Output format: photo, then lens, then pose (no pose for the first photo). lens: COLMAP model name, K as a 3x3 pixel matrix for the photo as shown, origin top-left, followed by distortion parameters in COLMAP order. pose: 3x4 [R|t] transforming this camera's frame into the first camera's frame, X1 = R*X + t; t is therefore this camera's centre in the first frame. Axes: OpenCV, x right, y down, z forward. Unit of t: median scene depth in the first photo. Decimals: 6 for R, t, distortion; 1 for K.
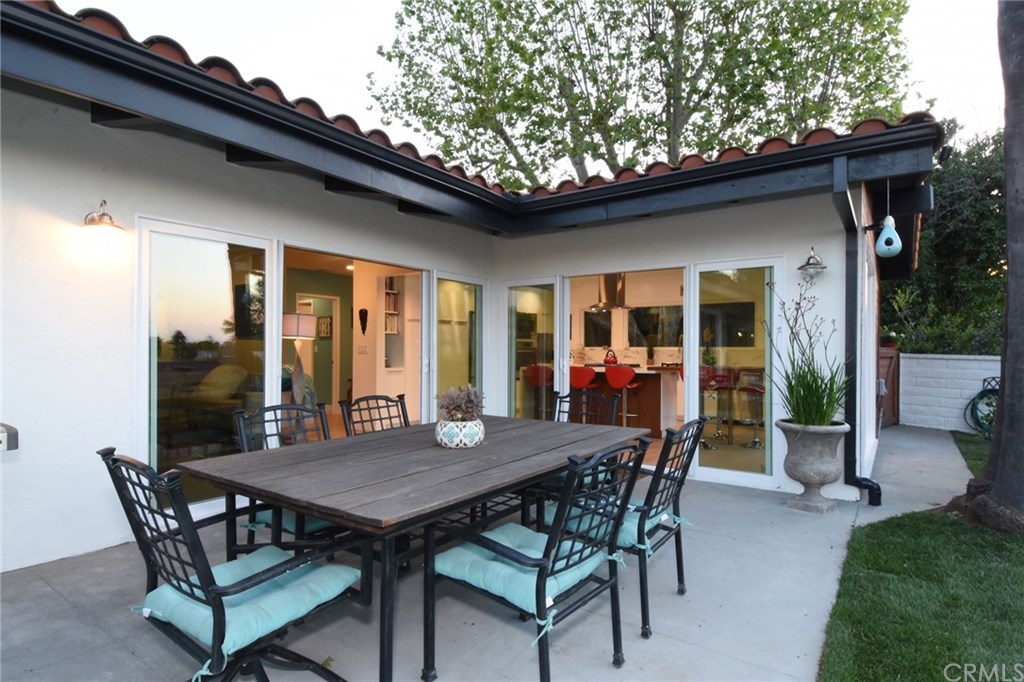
lens RADIAL K [[541.3, 0, 513.5], [0, 541.3, 353.0], [0, 0, 1]] dist [0.040112, -0.050117]
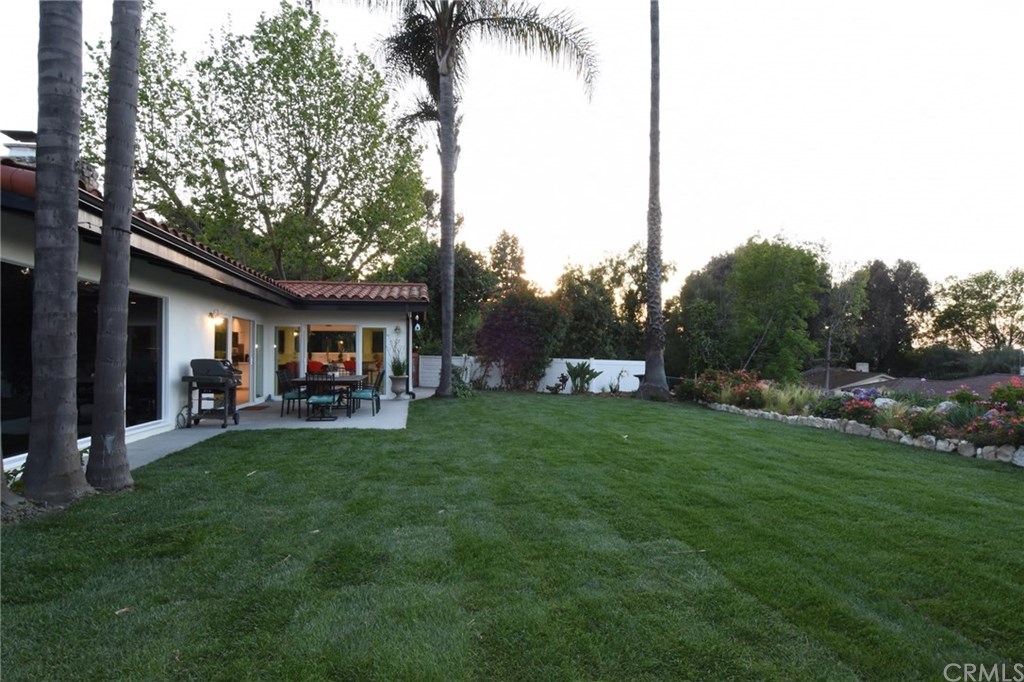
lens RADIAL K [[541.3, 0, 513.5], [0, 541.3, 353.0], [0, 0, 1]] dist [0.040112, -0.050117]
pose [[0.703328, 0.002258, 0.710862, -0.806180], [-0.000318, 0.999996, -0.002863, -0.004198], [-0.710865, 0.001788, 0.703326, -1.127608]]
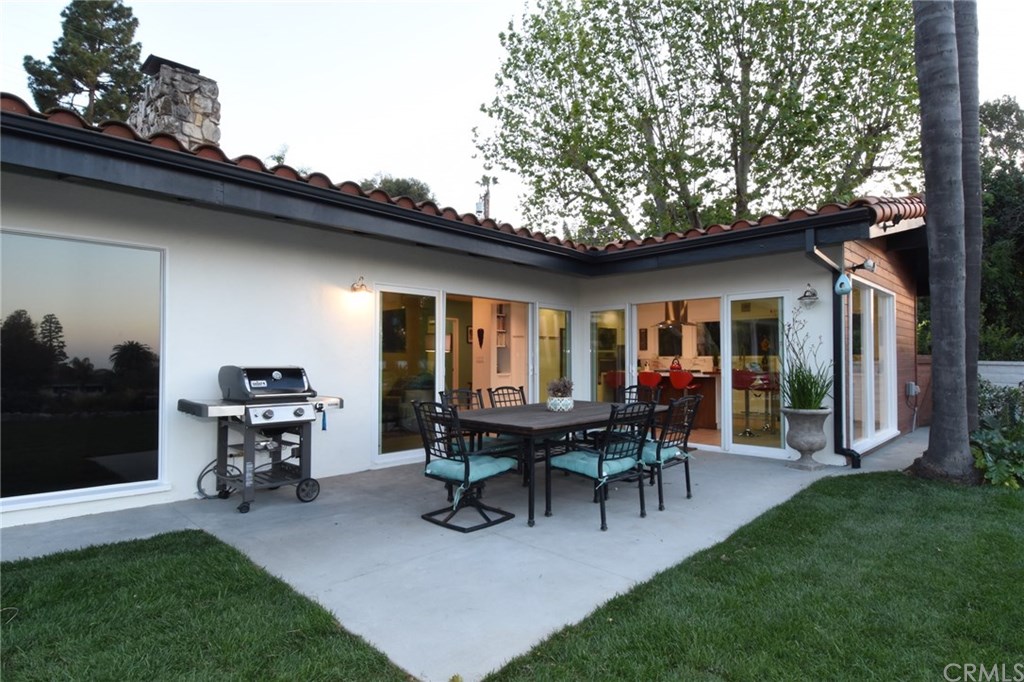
lens RADIAL K [[552.7, 0, 514.3], [0, 552.7, 350.2], [0, 0, 1]] dist [0.042233, -0.032956]
pose [[0.987533, -0.008904, -0.157159, 0.016131], [0.005045, 0.999676, -0.024935, 0.004986], [0.157330, 0.023831, 0.987258, -0.326155]]
